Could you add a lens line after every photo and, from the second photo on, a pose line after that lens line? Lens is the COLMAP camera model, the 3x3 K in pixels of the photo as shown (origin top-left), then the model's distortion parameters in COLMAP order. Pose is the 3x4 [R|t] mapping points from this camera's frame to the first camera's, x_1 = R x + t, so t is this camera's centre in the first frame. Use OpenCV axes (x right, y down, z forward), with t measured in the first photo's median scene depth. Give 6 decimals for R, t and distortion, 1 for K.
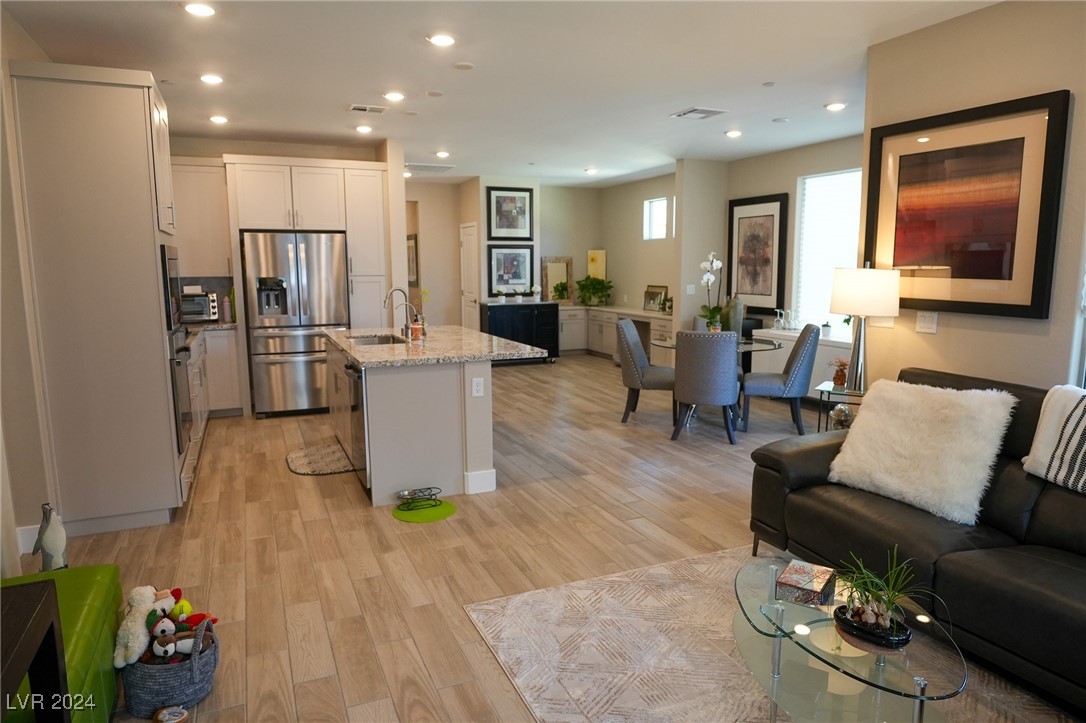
lens RADIAL K [[663.5, 0, 543.7], [0, 663.5, 361.1], [0, 0, 1]] dist [0.000402, 0.000021]
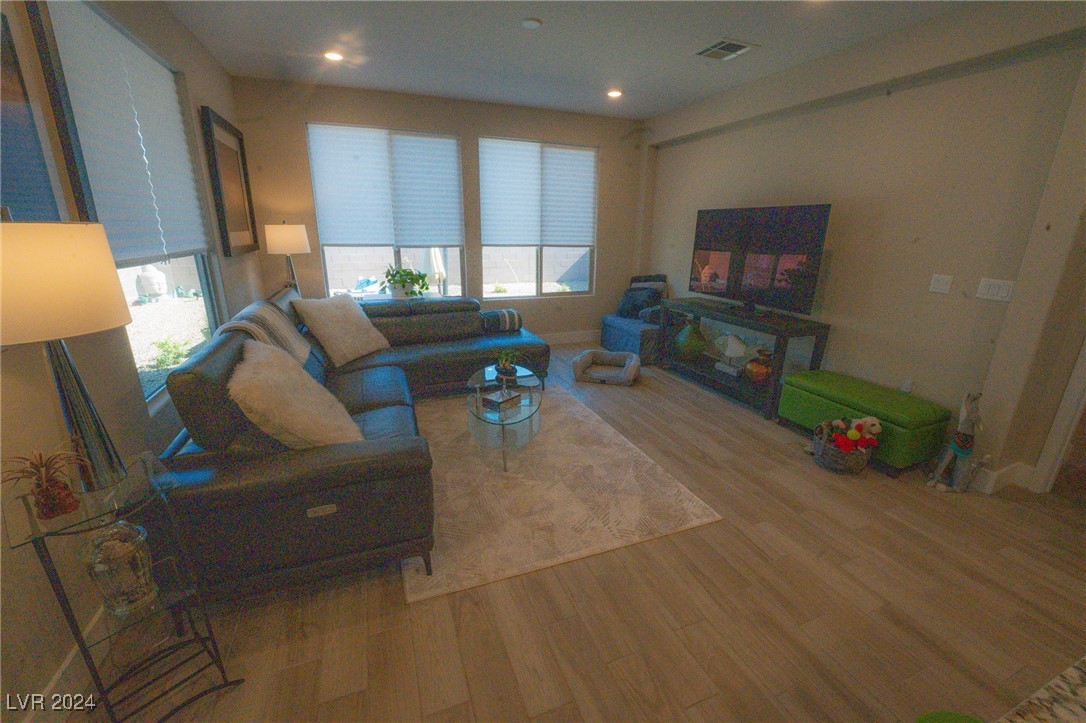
lens RADIAL K [[444.1, 0, 542.1], [0, 444.1, 361.1], [0, 0, 1]] dist [-0.005098, -0.000434]
pose [[-0.998726, -0.022885, 0.044964, 0.115126], [-0.001636, 0.905428, 0.424497, -0.149964], [-0.050426, 0.423882, -0.904312, 1.036393]]
